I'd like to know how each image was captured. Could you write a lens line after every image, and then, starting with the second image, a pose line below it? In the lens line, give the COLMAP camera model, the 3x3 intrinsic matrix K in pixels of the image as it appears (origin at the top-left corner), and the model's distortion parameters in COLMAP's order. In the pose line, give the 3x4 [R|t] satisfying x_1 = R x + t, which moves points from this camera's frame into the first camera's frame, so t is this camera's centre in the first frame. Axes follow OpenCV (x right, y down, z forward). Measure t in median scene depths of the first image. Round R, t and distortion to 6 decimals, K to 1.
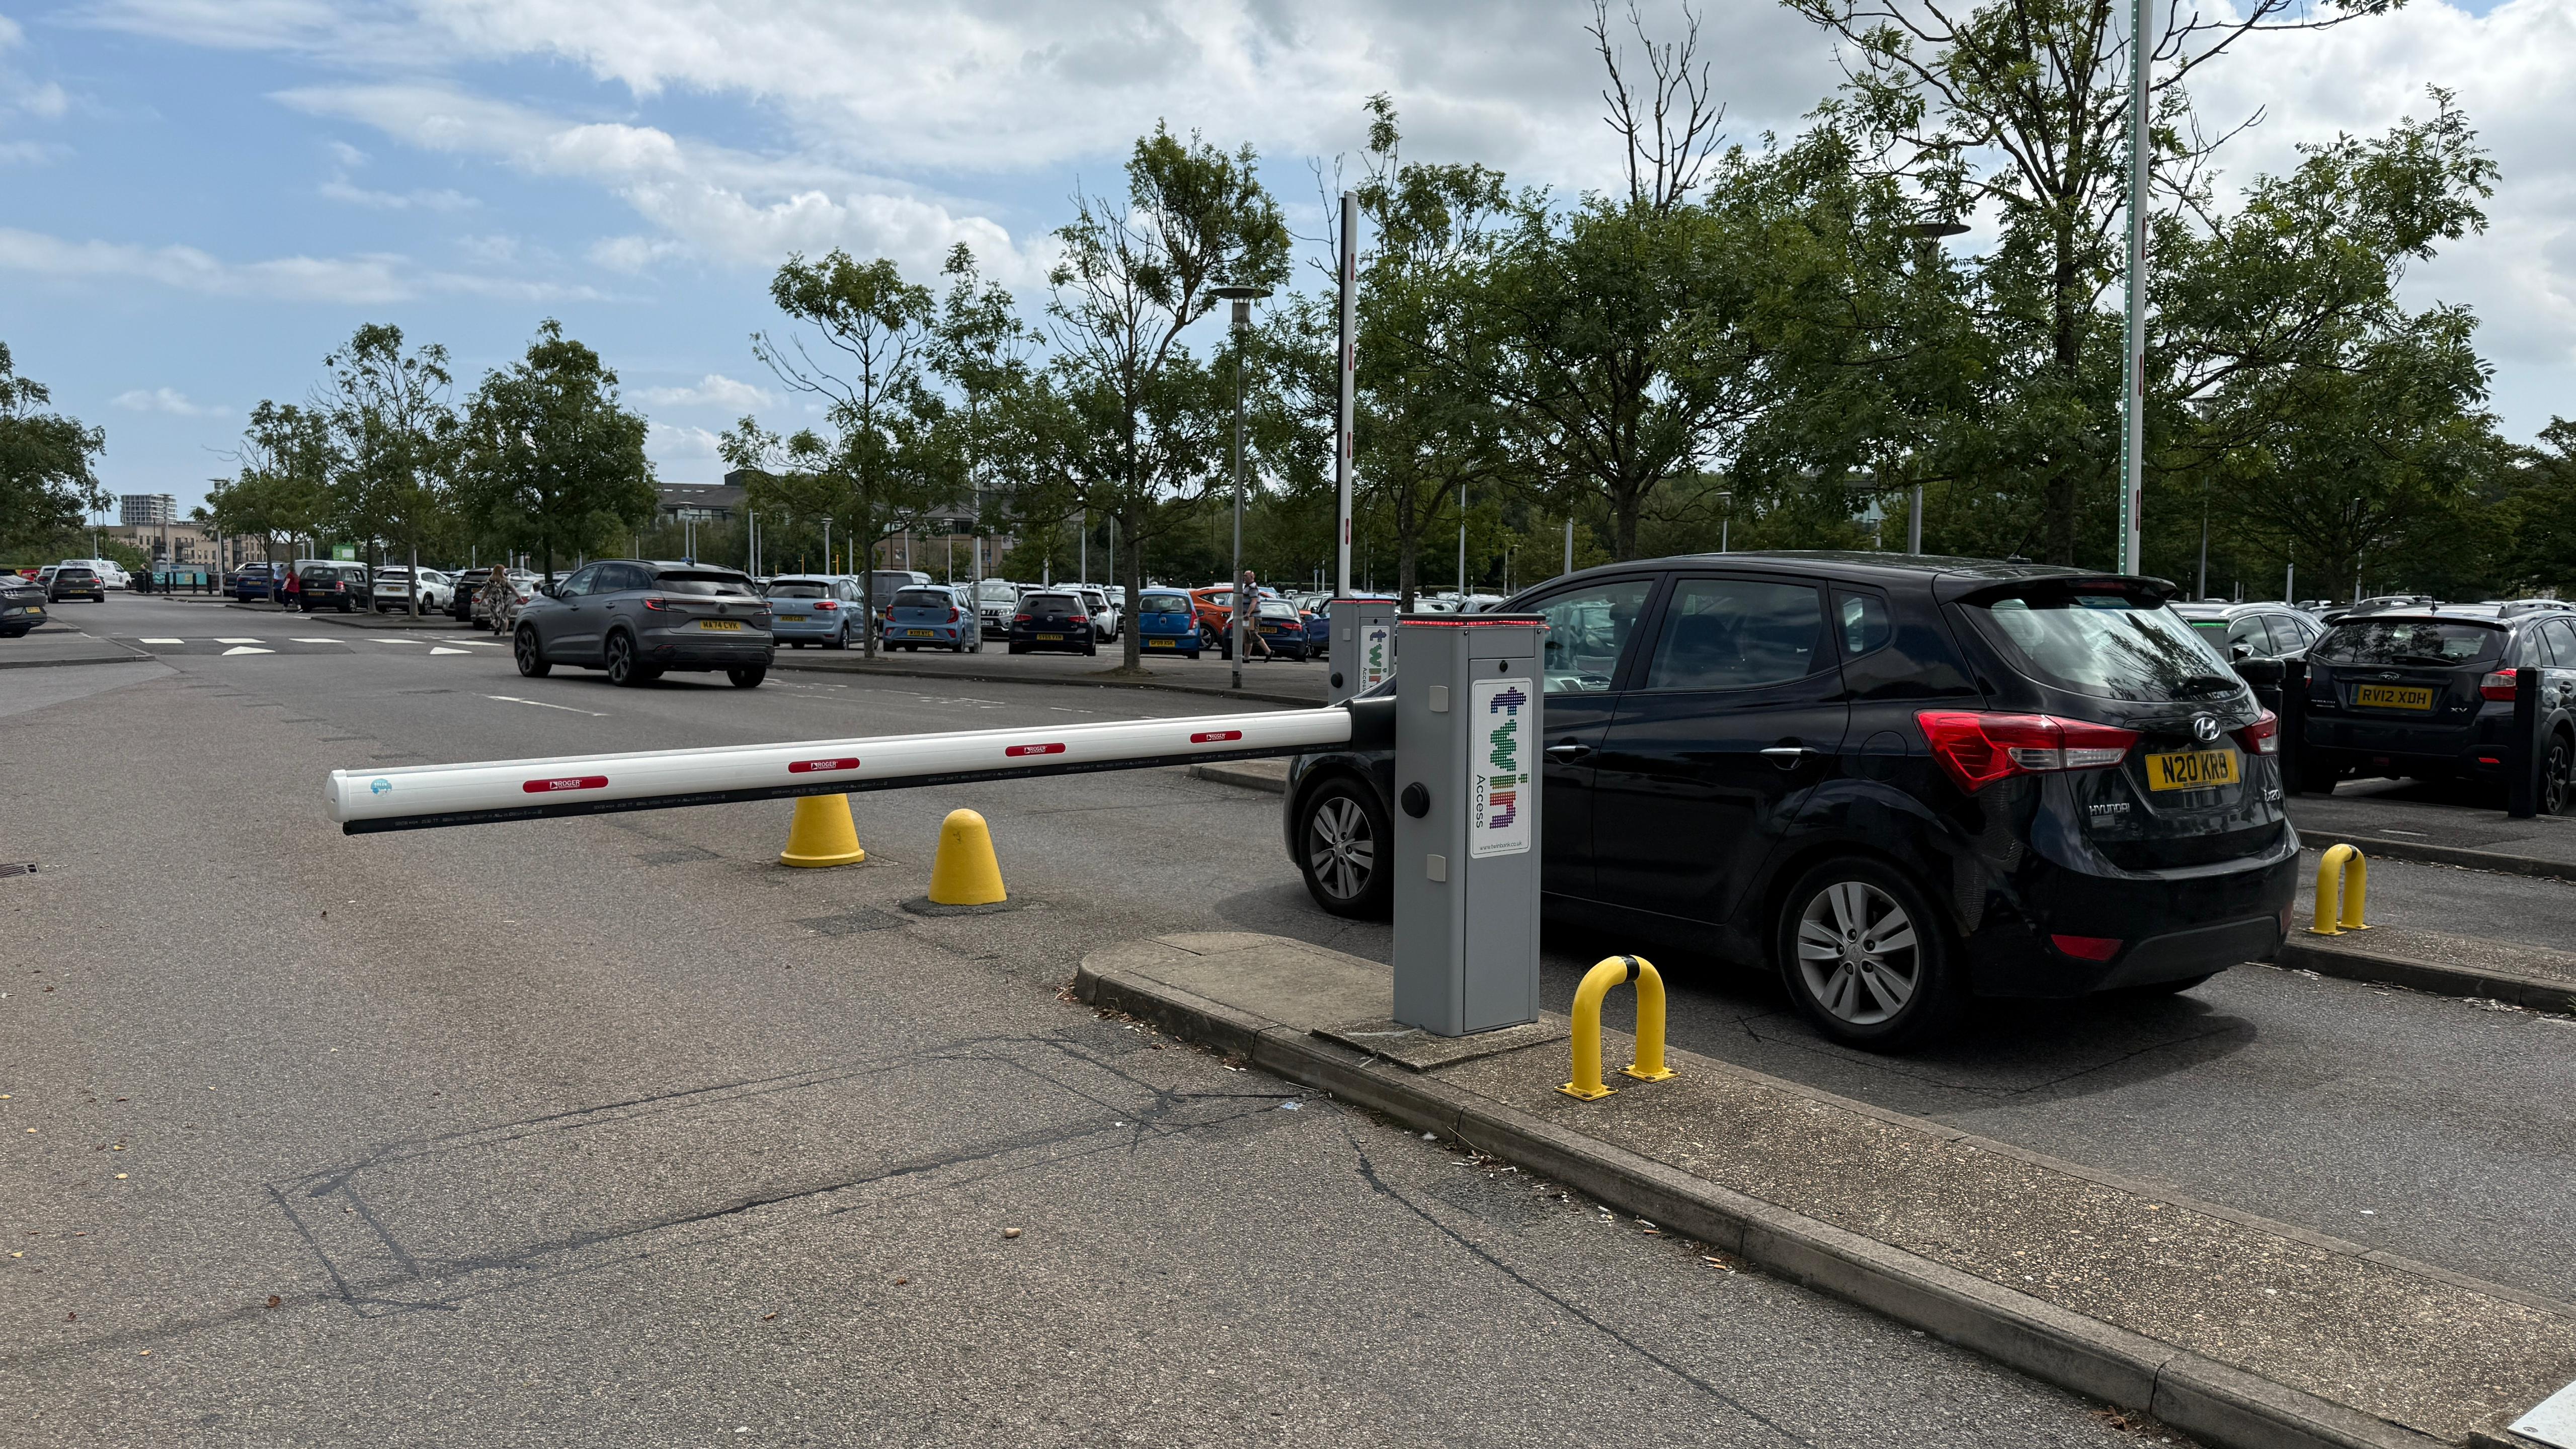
lens RADIAL K [[1813.4, 0, 1269.0], [0, 1813.4, 716.4], [0, 0, 1]] dist [0.082843, -0.093047]
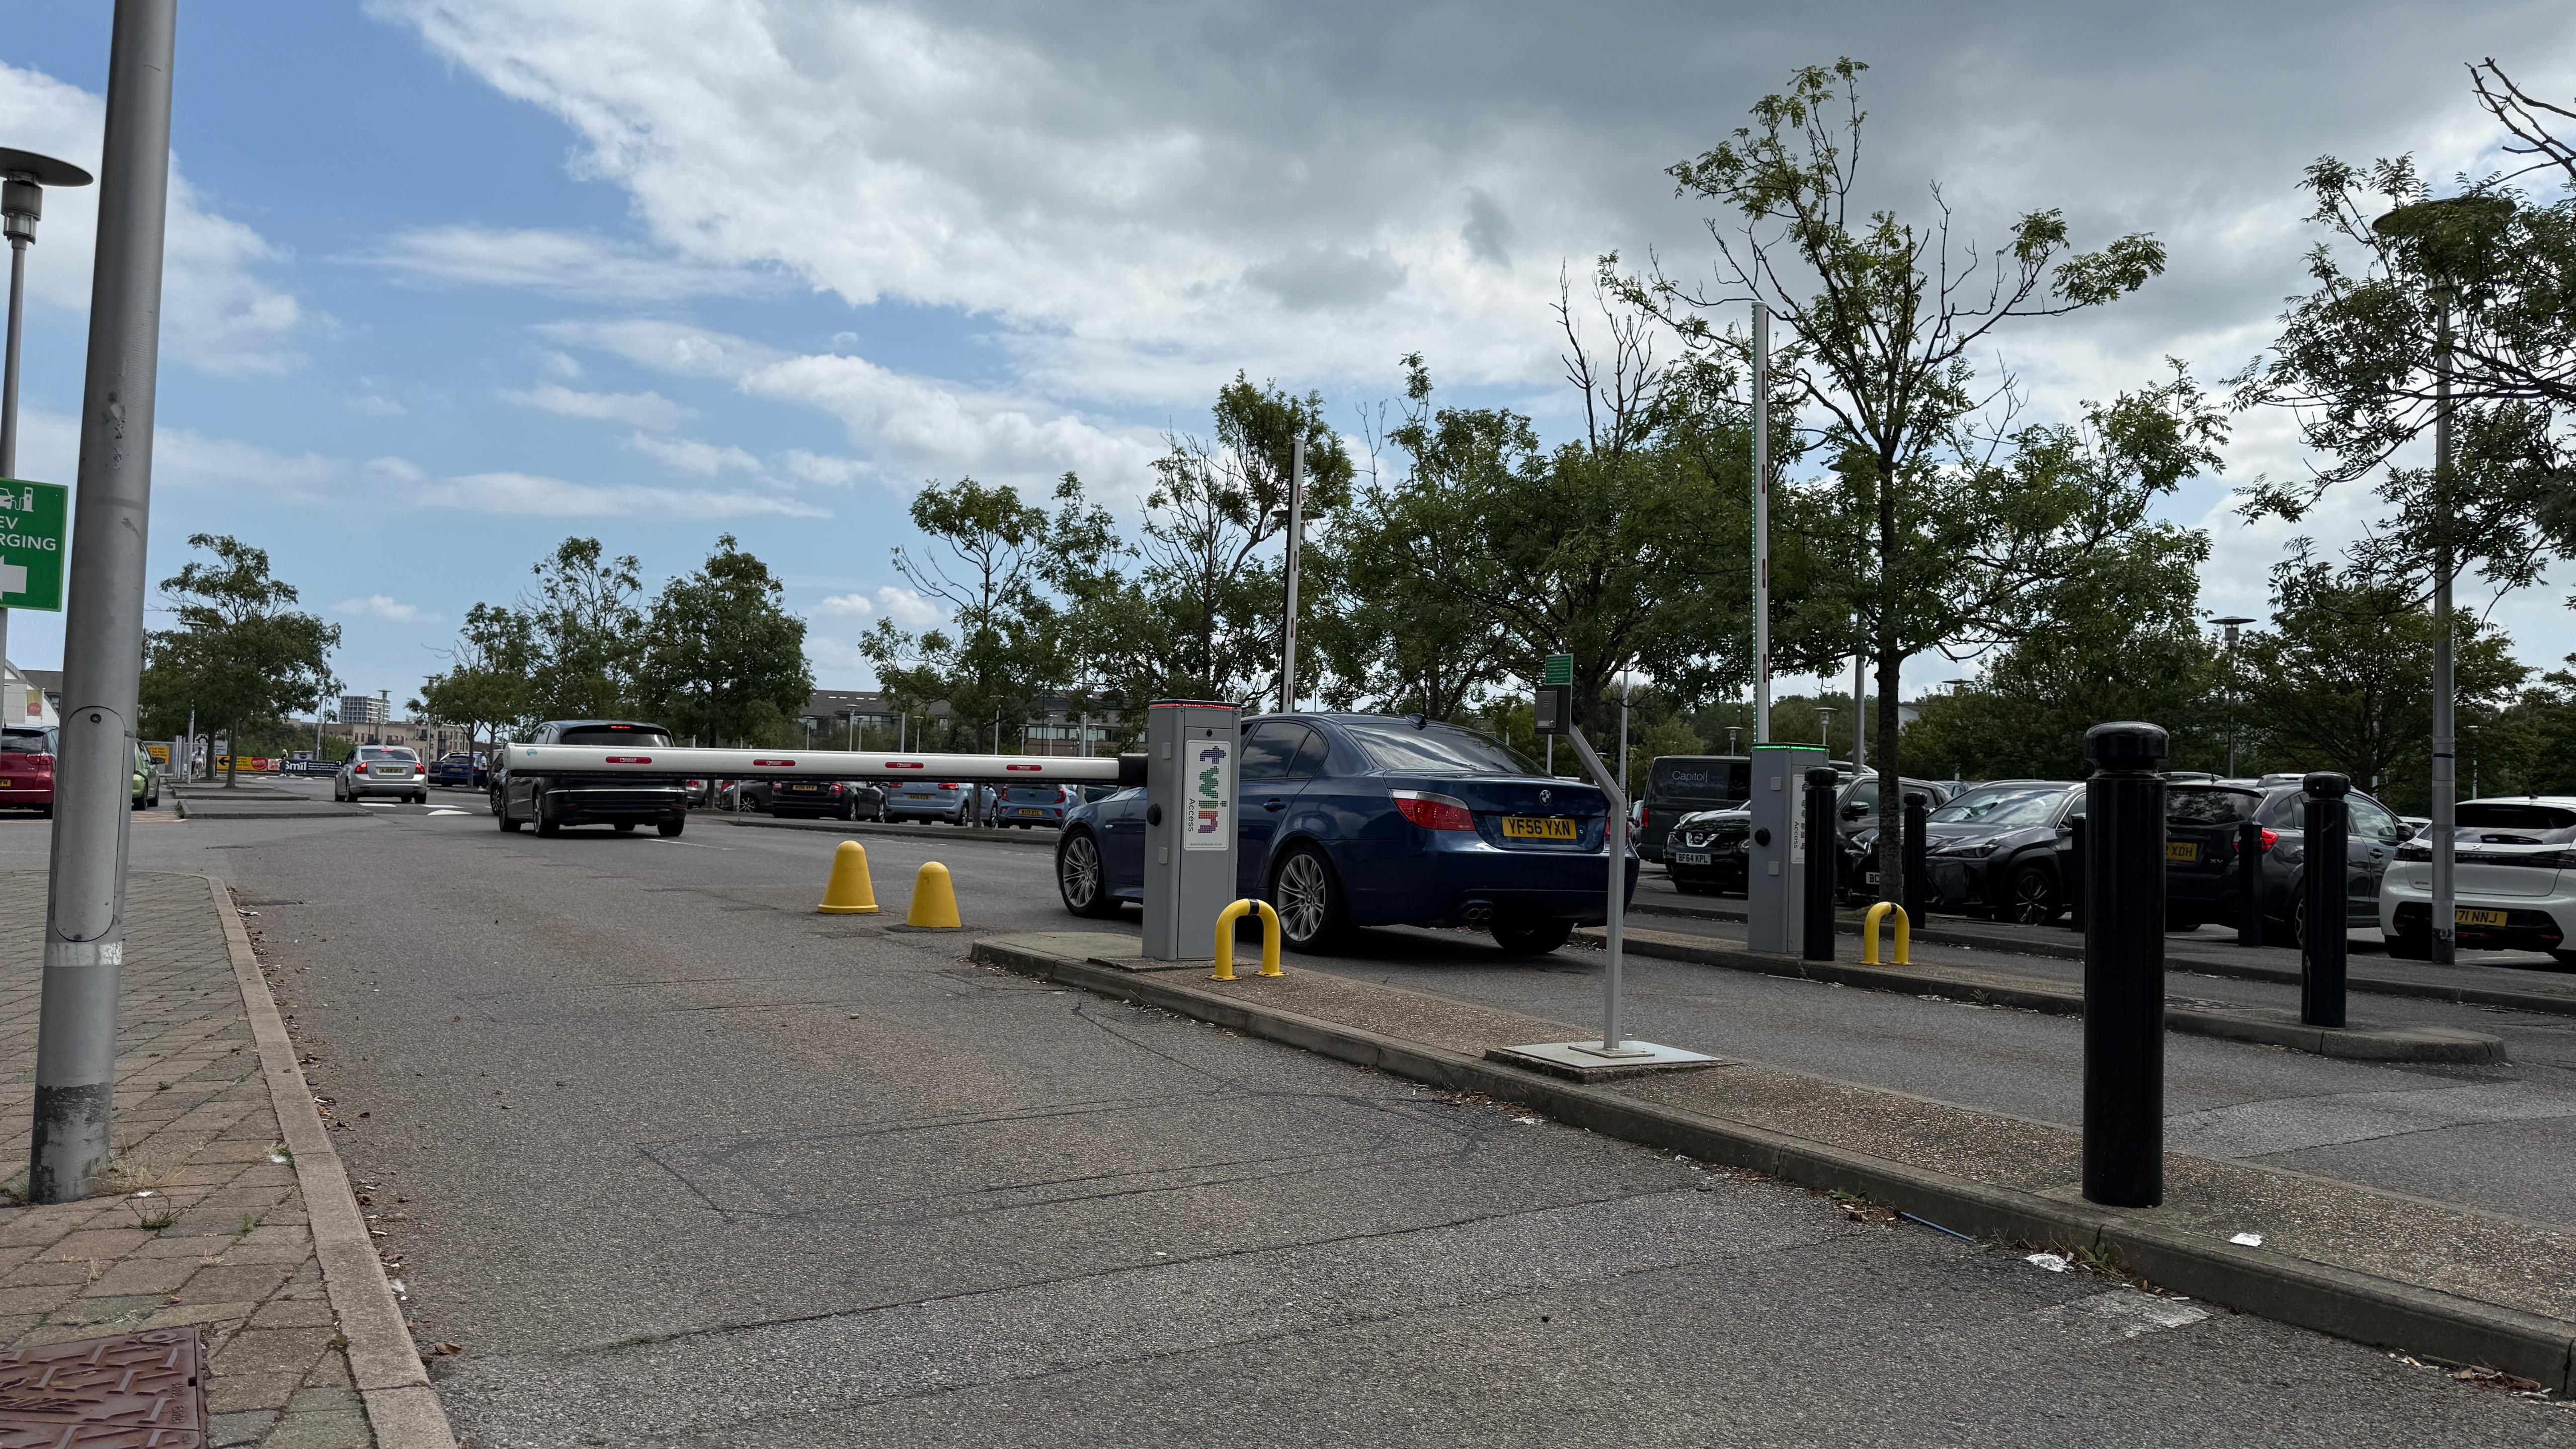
lens RADIAL K [[1810.9, 0, 1275.8], [0, 1810.9, 728.5], [0, 0, 1]] dist [0.175042, -0.307845]
pose [[0.996194, 0.018280, -0.085223, 0.064004], [-0.027780, 0.993359, -0.111655, 0.029020], [0.082616, 0.113597, 0.990086, -0.118856]]
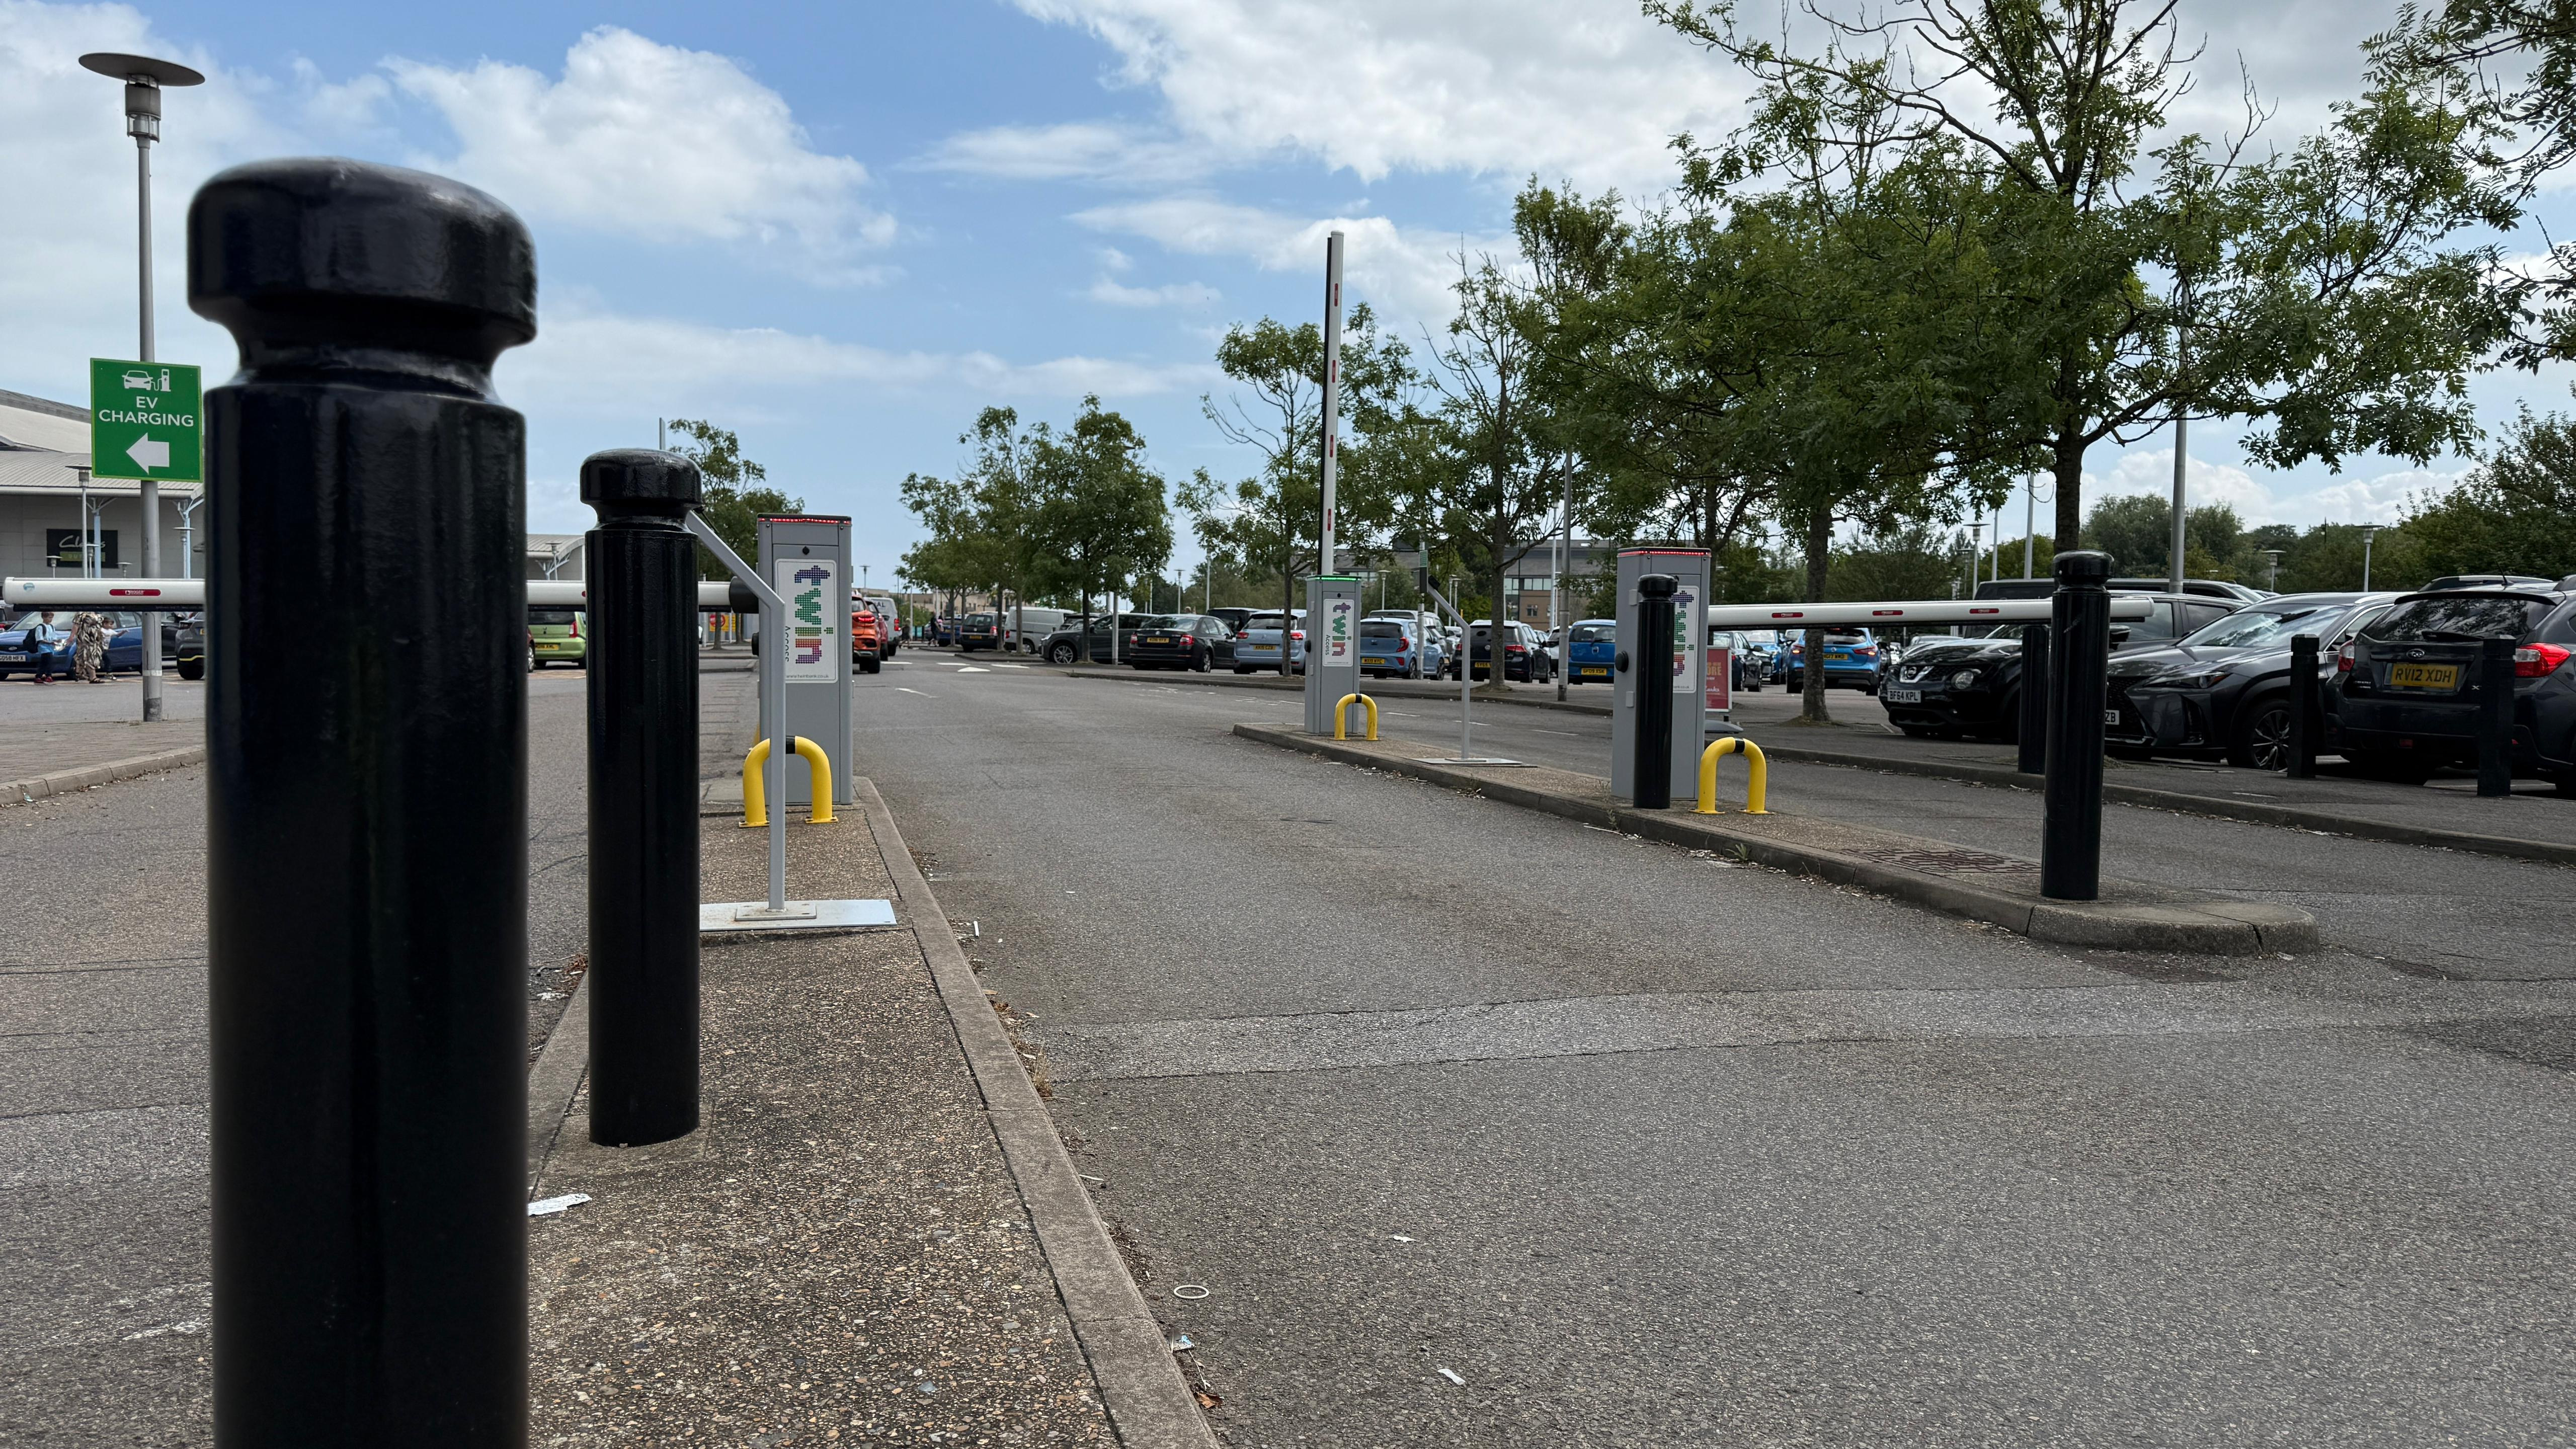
lens RADIAL K [[1816.1, 0, 1284.6], [0, 1816.1, 714.1], [0, 0, 1]] dist [0.119144, -0.177813]
pose [[0.930019, 0.017055, -0.367115, 0.199617], [-0.030464, 0.999062, -0.030762, 0.026499], [0.366246, 0.039793, 0.929667, -0.041203]]
